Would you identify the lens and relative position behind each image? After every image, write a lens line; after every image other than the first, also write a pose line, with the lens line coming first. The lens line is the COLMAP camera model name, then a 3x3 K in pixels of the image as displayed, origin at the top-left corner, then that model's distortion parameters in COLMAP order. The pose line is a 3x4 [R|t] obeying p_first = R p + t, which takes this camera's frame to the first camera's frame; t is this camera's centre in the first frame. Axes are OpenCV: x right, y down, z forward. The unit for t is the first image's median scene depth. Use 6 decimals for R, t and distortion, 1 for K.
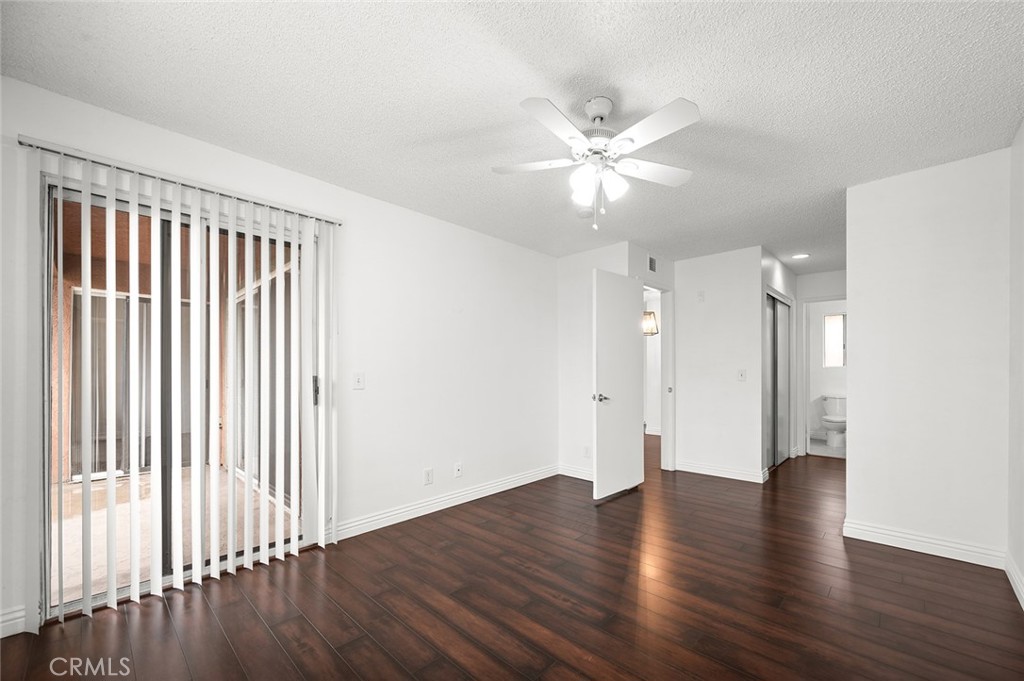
lens RADIAL K [[393.4, 0, 549.8], [0, 393.4, 356.1], [0, 0, 1]] dist [-0.029694, 0.000002]
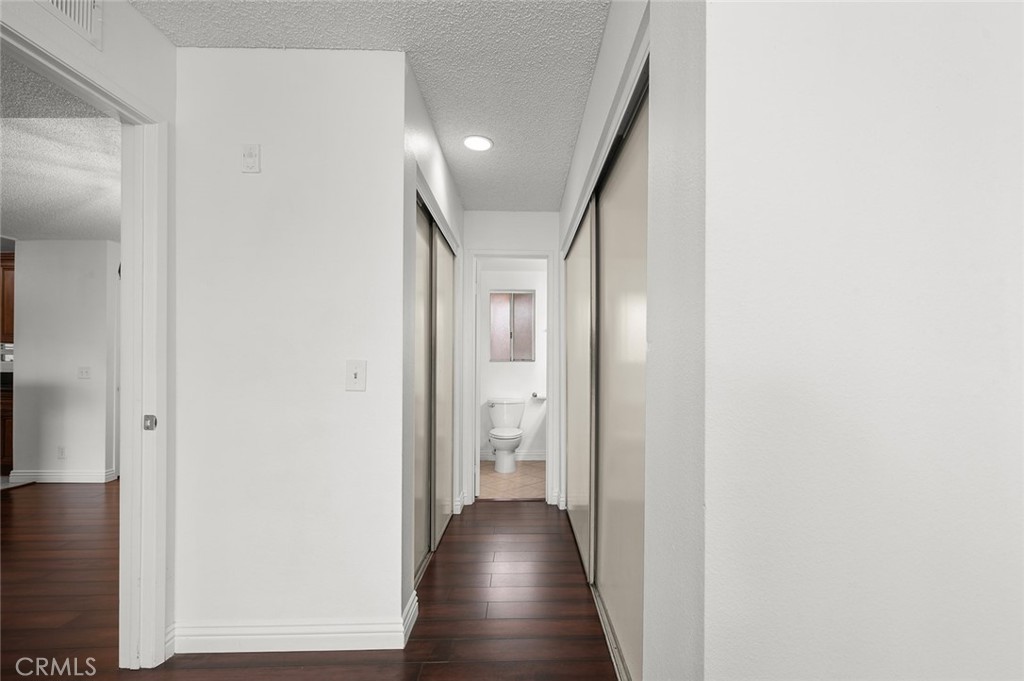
lens RADIAL K [[507.6, 0, 512.0], [0, 507.6, 340.5], [0, 0, 1]] dist [0.000969, 0.000008]
pose [[0.774799, 0.019376, 0.631911, 0.236799], [-0.004311, 0.999669, -0.025366, 0.023013], [-0.632193, 0.016929, 0.774626, 0.412886]]
